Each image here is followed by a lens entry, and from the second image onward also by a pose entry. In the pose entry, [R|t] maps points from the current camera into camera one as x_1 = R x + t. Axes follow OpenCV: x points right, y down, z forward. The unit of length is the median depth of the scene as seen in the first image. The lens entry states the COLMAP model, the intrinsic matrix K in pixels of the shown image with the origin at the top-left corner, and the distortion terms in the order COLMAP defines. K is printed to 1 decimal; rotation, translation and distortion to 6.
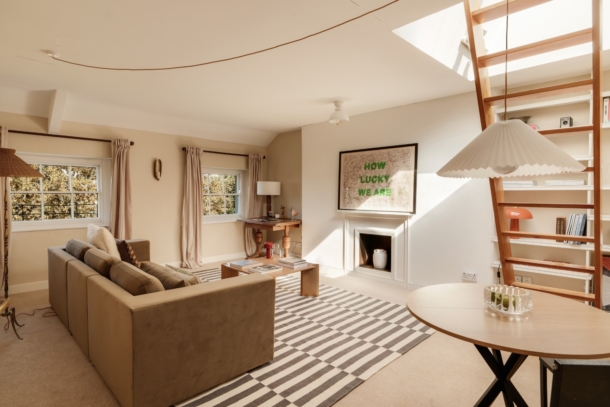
lens RADIAL K [[331.0, 0, 305.0], [0, 331.0, 203.5], [0, 0, 1]] dist [-0.003837, -0.000921]
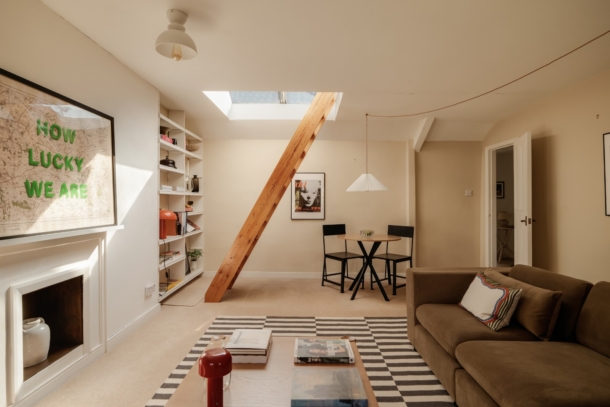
lens RADIAL K [[339.5, 0, 305.0], [0, 339.5, 203.5], [0, 0, 1]] dist [0.000220, -0.000235]
pose [[-0.700998, -0.007049, 0.713129, -0.369545], [0.016977, 0.999503, 0.026567, -0.023111], [-0.712961, 0.030730, -0.700530, 1.109270]]
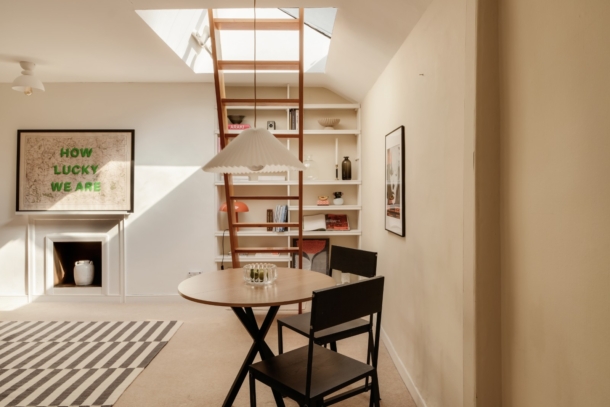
lens RADIAL K [[418.6, 0, 305.5], [0, 418.6, 189.9], [0, 0, 1]] dist [-0.003762, -0.003089]
pose [[0.699481, -0.005537, 0.714629, -0.115317], [0.024989, 0.999548, -0.016715, 0.002867], [-0.714214, 0.029550, 0.699304, -0.064523]]
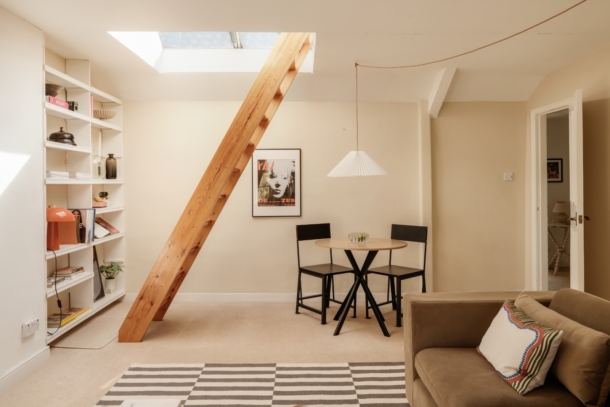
lens RADIAL K [[476.6, 0, 302.6], [0, 476.6, 190.9], [0, 0, 1]] dist [-0.001211, 0.002450]
pose [[-0.711076, -0.006130, 0.703088, -0.382014], [0.025484, 0.999080, 0.034485, -0.035518], [-0.702653, 0.042439, -0.710266, 1.043568]]
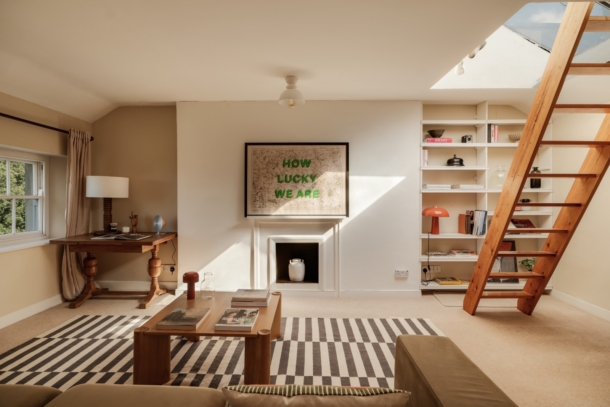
lens RADIAL K [[314.7, 0, 304.8], [0, 314.7, 197.7], [0, 0, 1]] dist [-0.001489, -0.000138]
pose [[0.718575, -0.004127, 0.695437, -0.354949], [0.021047, 0.999653, -0.015814, -0.010717], [-0.695131, 0.026000, 0.718413, 0.403550]]
